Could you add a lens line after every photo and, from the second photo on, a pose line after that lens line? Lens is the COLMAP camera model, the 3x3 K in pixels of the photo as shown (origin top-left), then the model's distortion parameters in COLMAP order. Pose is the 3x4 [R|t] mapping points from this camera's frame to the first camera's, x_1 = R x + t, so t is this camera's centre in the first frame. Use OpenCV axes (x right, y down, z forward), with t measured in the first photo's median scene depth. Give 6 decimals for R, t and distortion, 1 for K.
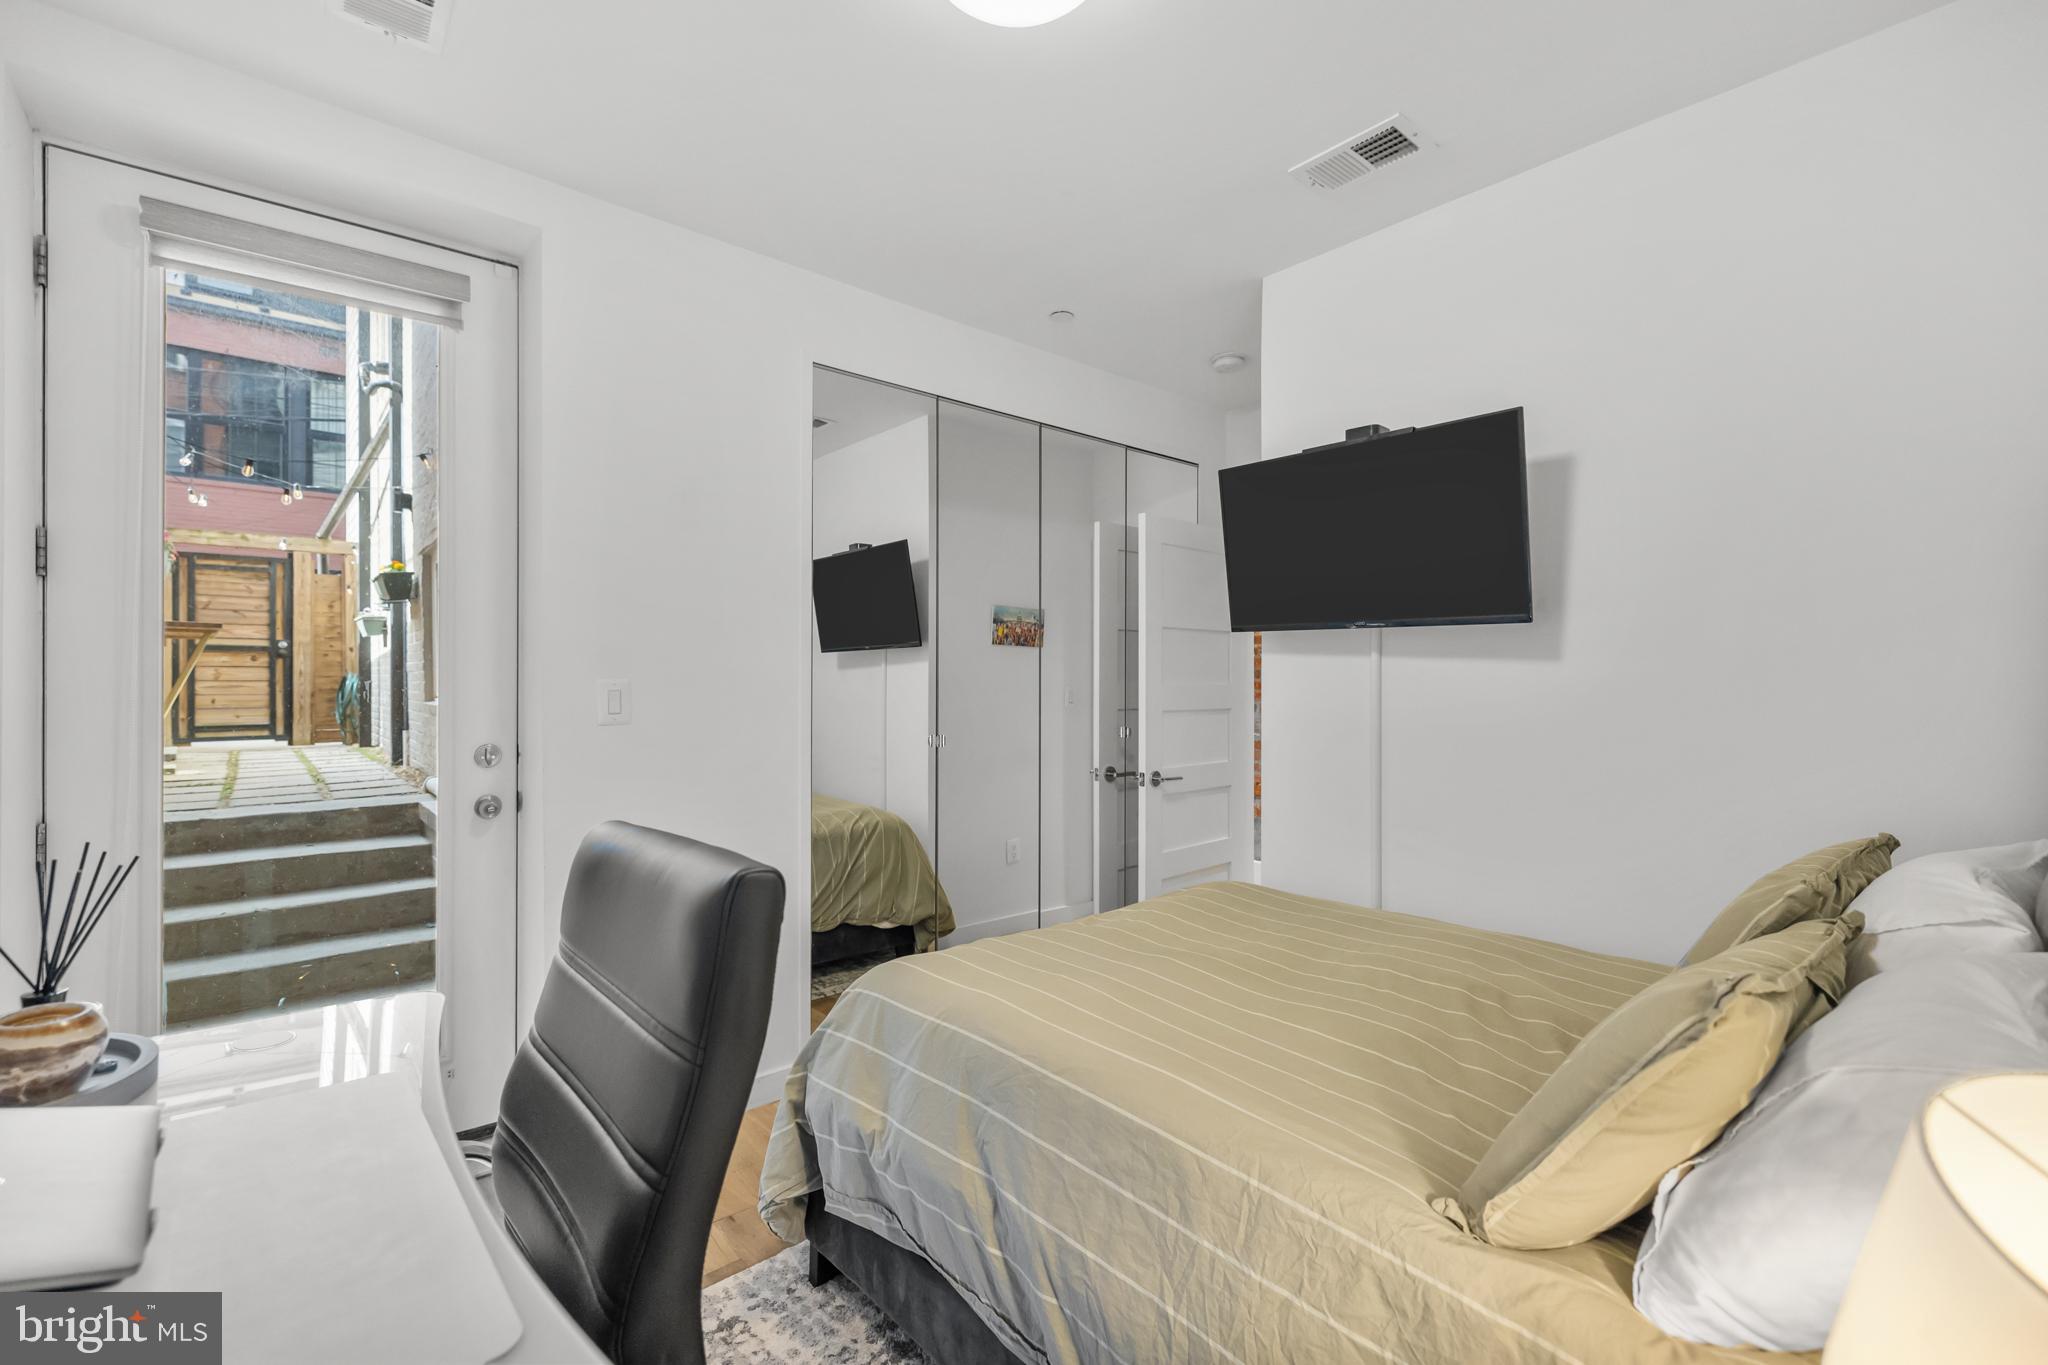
lens RADIAL K [[883.2, 0, 1031.5], [0, 883.2, 680.5], [0, 0, 1]] dist [0.001789, 0.000501]
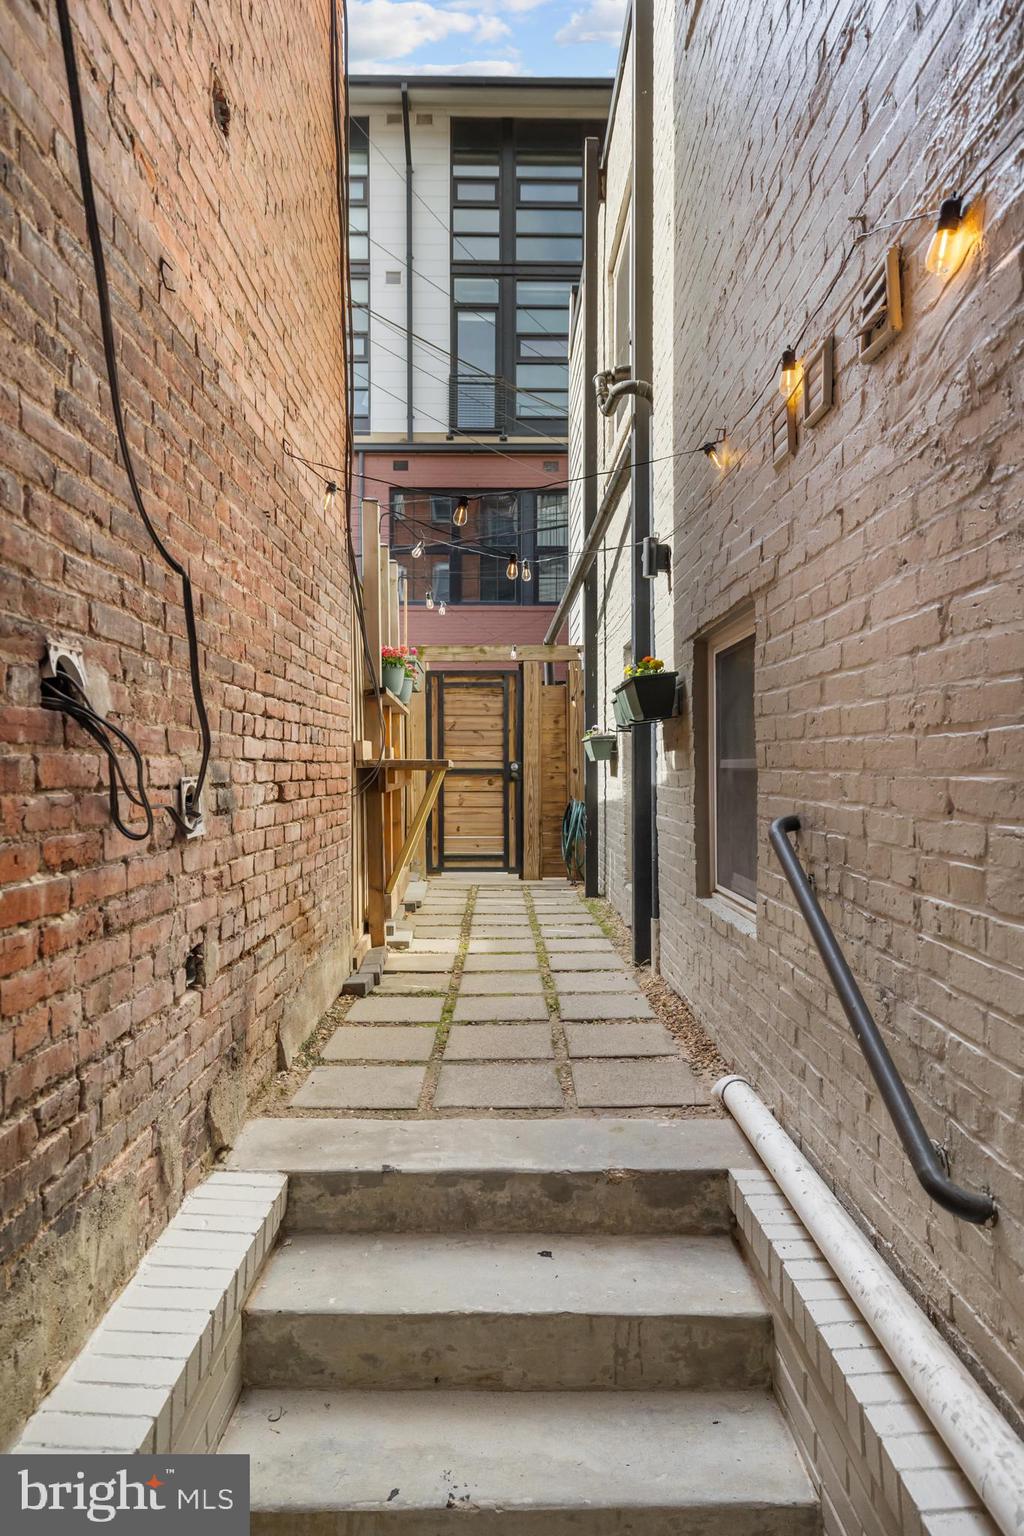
lens RADIAL K [[872.8, 0, 510.5], [0, 872.8, 770.2], [0, 0, 1]] dist [0.004768, 0.000095]
pose [[0.756591, 0.000631, -0.653888, -0.275209], [0.002269, 0.999991, 0.003592, -0.040729], [0.653885, -0.004201, 0.756583, 0.332935]]
